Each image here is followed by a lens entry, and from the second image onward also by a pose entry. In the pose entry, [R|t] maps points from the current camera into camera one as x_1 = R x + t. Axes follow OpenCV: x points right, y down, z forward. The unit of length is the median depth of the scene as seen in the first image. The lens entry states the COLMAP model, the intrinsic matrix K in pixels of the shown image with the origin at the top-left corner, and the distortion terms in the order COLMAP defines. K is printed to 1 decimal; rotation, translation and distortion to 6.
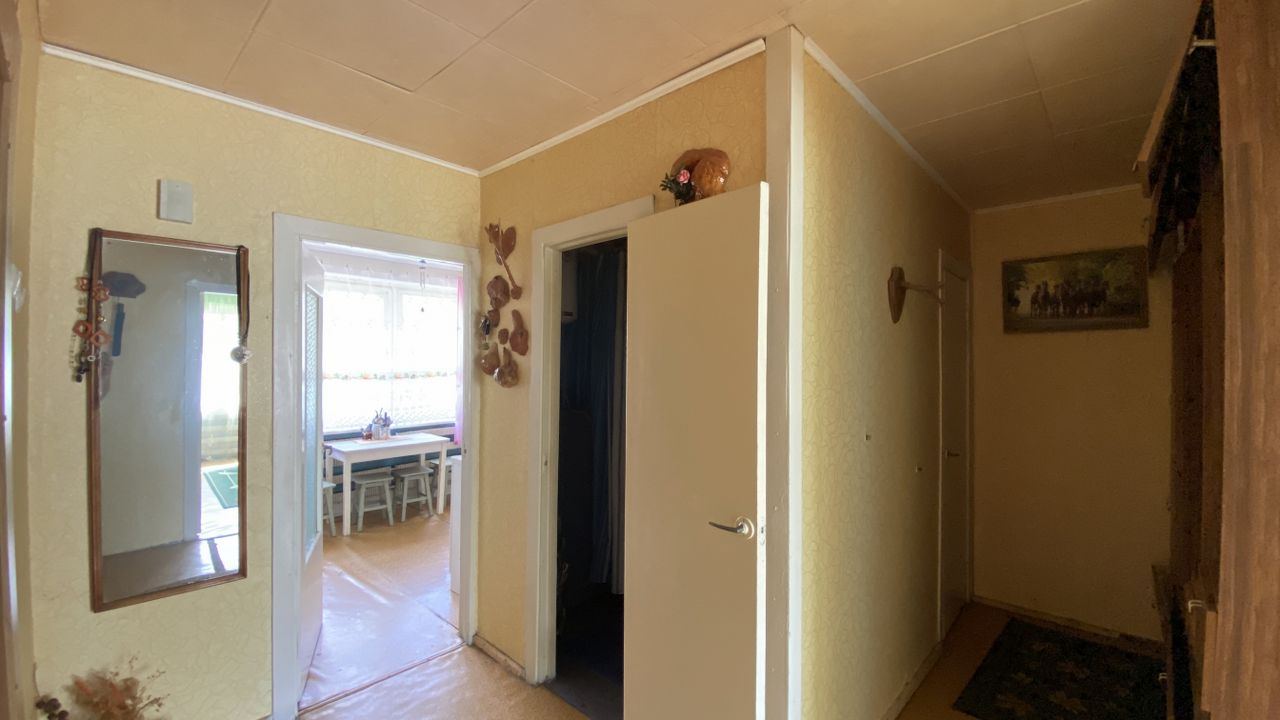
lens RADIAL K [[518.0, 0, 633.7], [0, 518.0, 361.7], [0, 0, 1]] dist [0.031312, -0.025960]
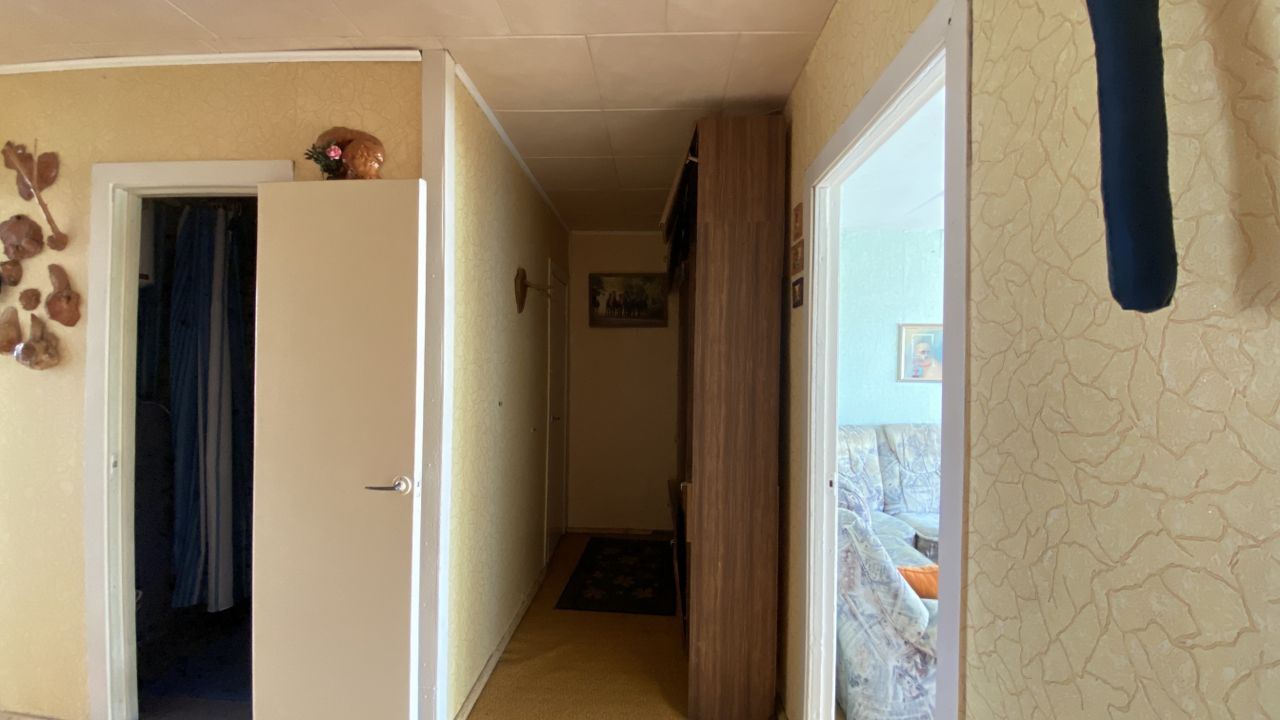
lens RADIAL K [[518.0, 0, 633.7], [0, 518.0, 361.7], [0, 0, 1]] dist [0.031312, -0.025960]
pose [[0.761324, 0.002066, 0.648369, -0.098659], [-0.013491, 0.999829, 0.012655, 0.023729], [-0.648232, -0.018382, 0.761221, -0.127172]]
